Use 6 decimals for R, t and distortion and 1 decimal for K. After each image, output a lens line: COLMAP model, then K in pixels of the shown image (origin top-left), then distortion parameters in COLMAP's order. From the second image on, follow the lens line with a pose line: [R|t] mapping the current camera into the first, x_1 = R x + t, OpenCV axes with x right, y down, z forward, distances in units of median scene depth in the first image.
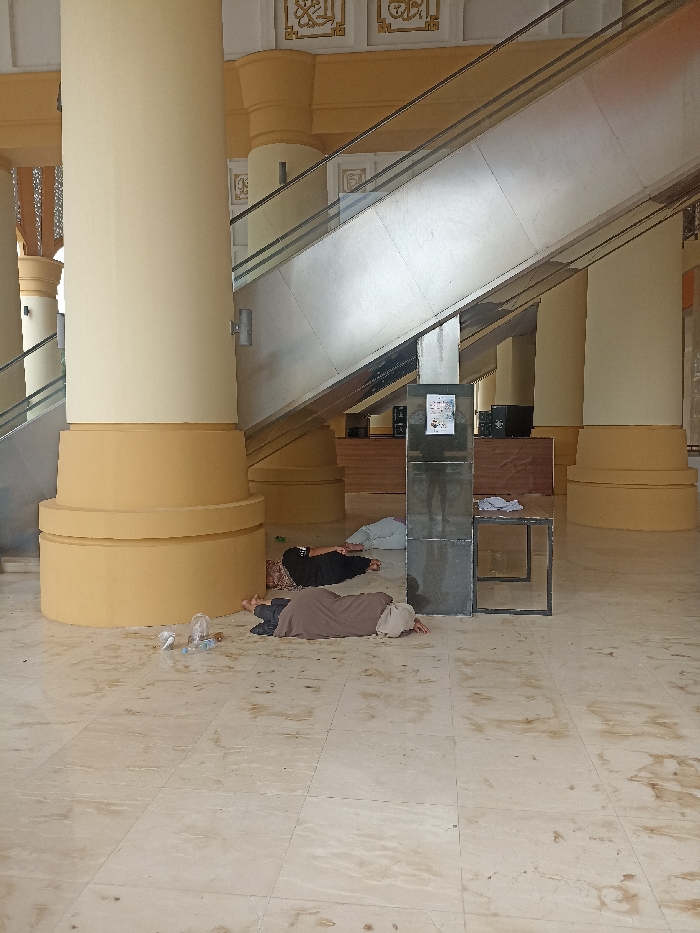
lens RADIAL K [[682.9, 0, 355.7], [0, 682.9, 460.8], [0, 0, 1]] dist [0.066017, -0.061406]
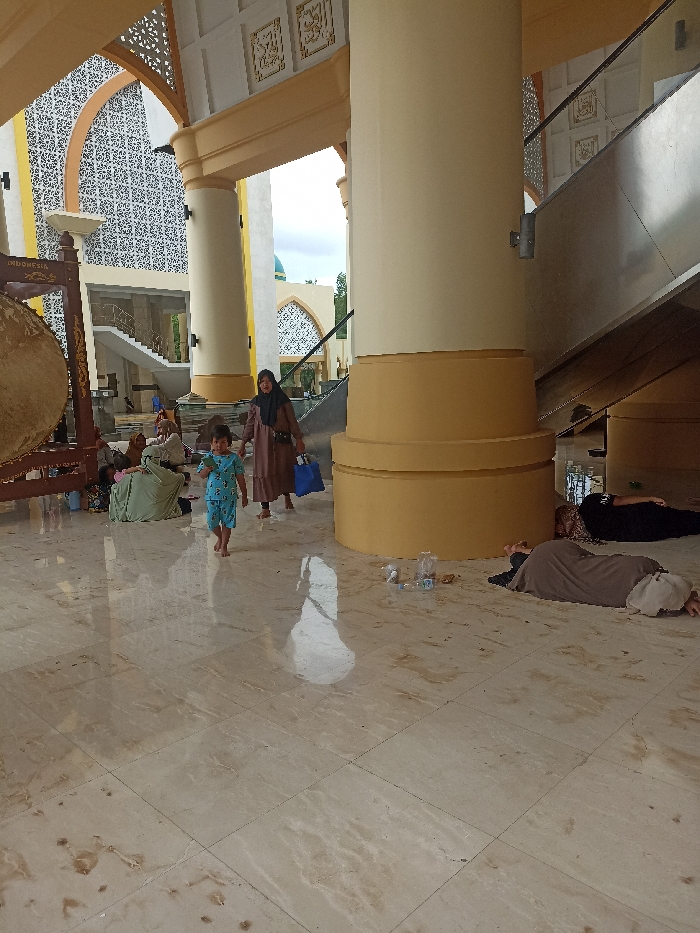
lens RADIAL K [[682.9, 0, 346.9], [0, 682.9, 467.0], [0, 0, 1]] dist [0.066017, -0.061406]
pose [[0.788607, 0.052629, -0.612641, 0.257982], [0.007356, 0.995452, 0.094982, 0.013654], [0.614853, -0.079410, 0.784634, 0.192027]]
